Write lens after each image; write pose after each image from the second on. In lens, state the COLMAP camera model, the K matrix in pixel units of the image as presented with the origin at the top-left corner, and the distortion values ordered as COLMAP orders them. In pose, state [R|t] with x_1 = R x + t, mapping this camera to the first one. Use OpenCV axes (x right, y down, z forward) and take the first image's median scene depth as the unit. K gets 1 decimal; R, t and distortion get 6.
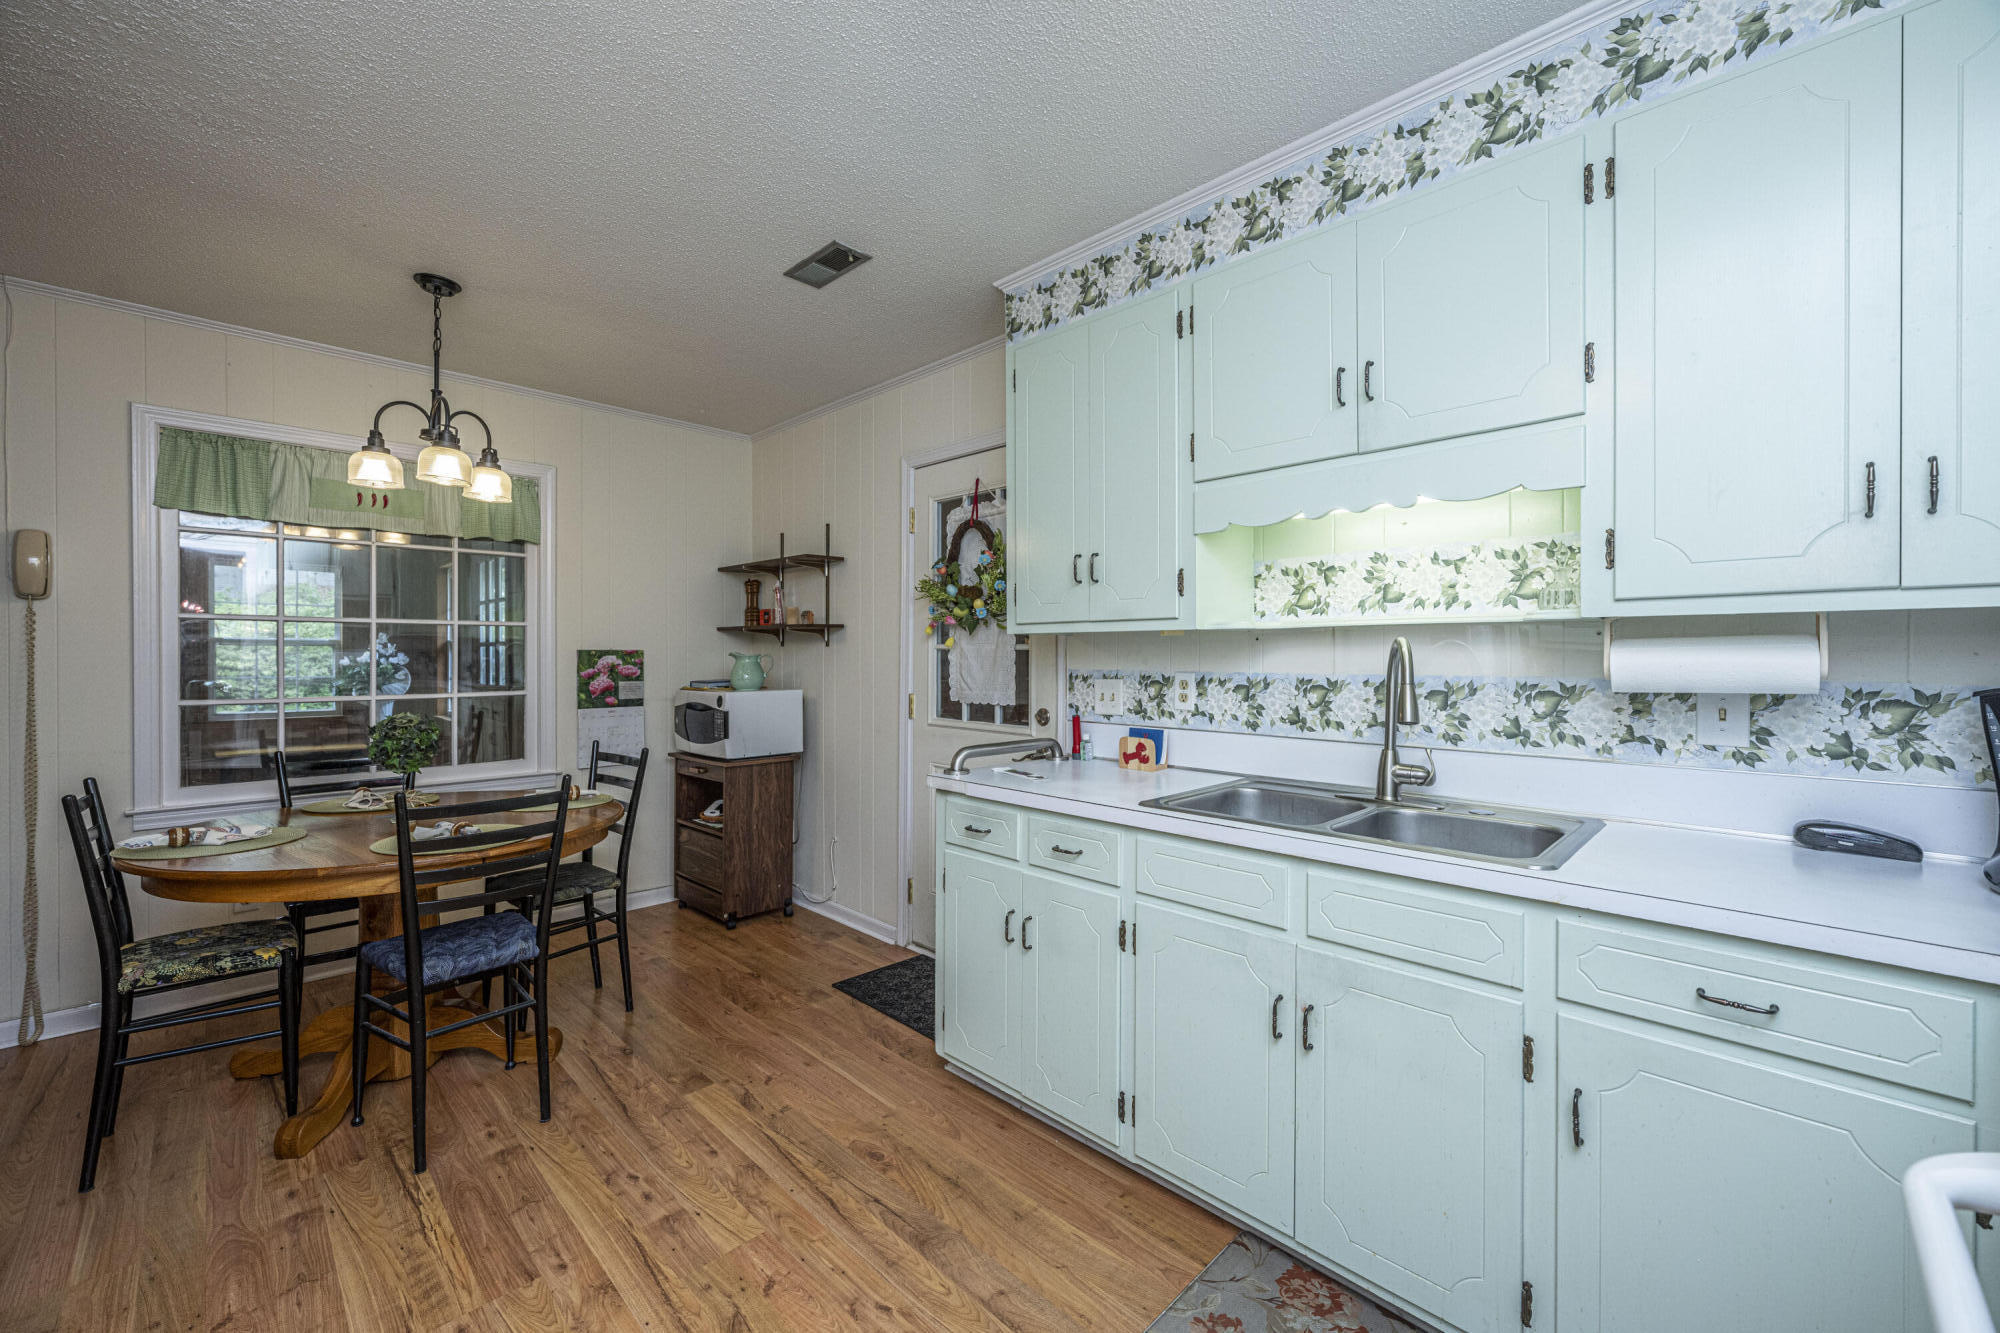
lens RADIAL K [[806.5, 0, 1006.6], [0, 806.5, 656.7], [0, 0, 1]] dist [0.011377, -0.000286]
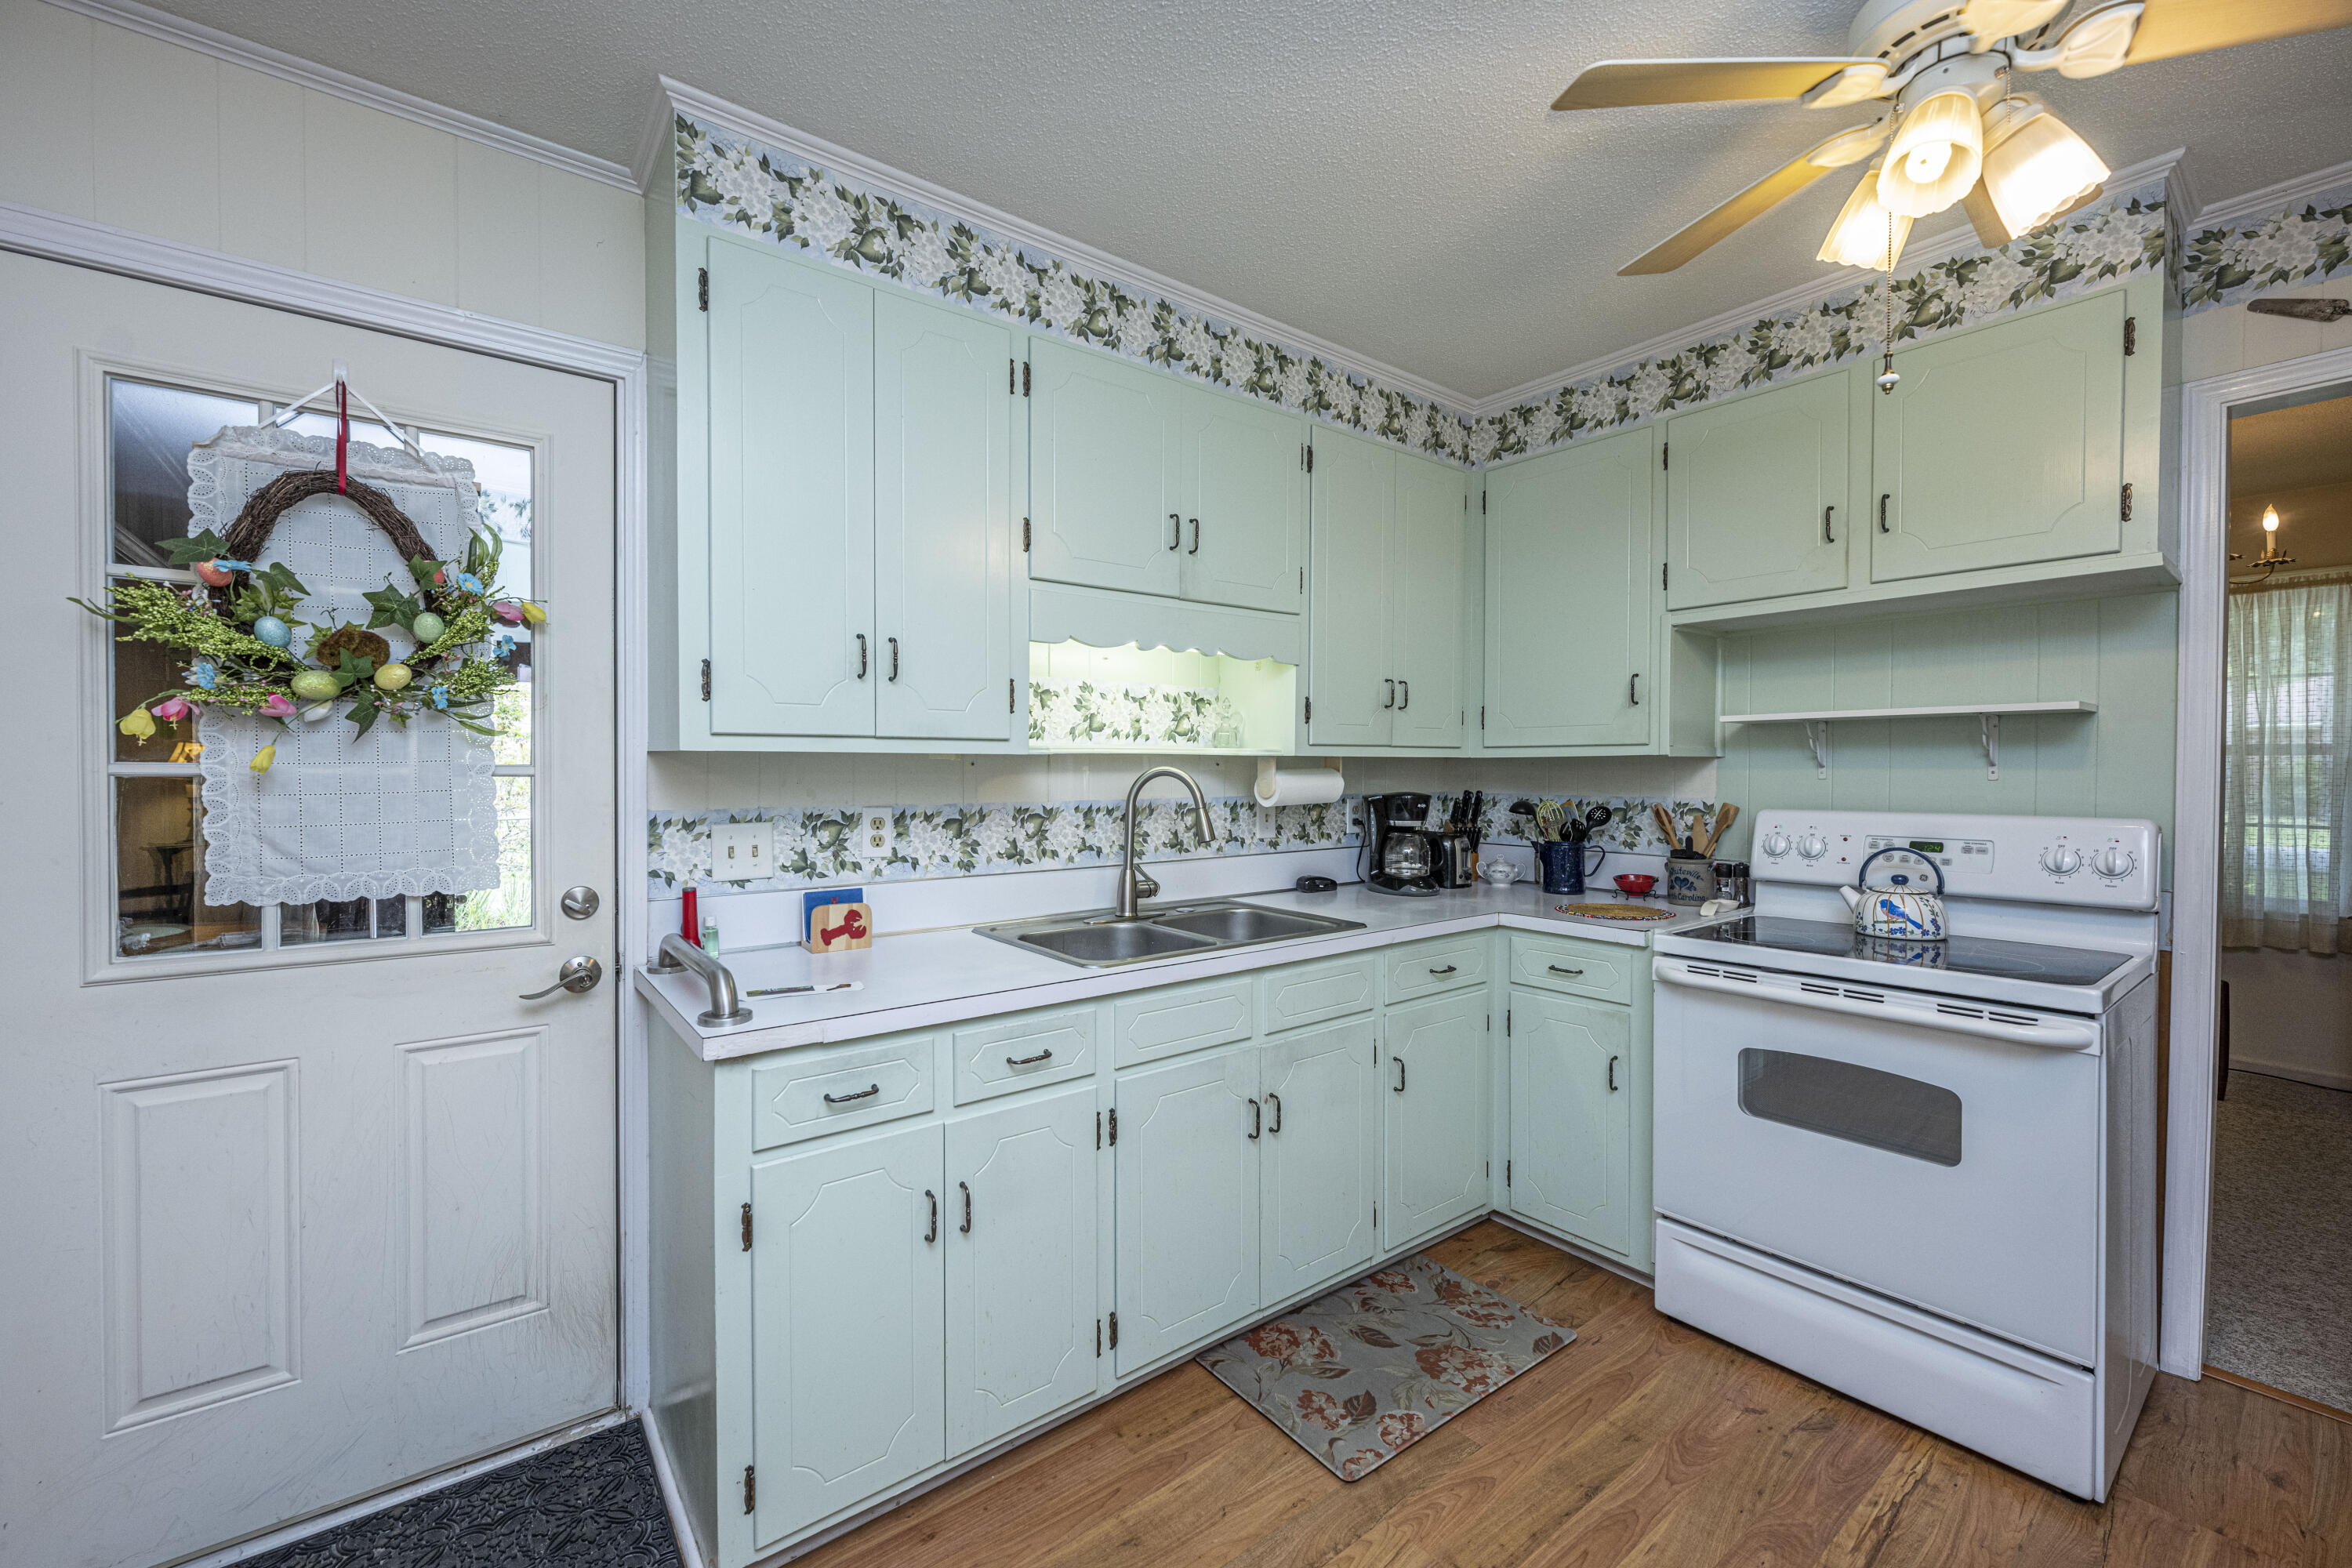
lens RADIAL K [[948.5, 0, 1185.0], [0, 948.5, 788.8], [0, 0, 1]] dist [0.011377, -0.000286]
pose [[0.129712, -0.009928, 0.991502, -0.691130], [0.011465, 0.999898, 0.008512, -0.001460], [-0.991485, 0.010263, 0.129812, 0.685378]]
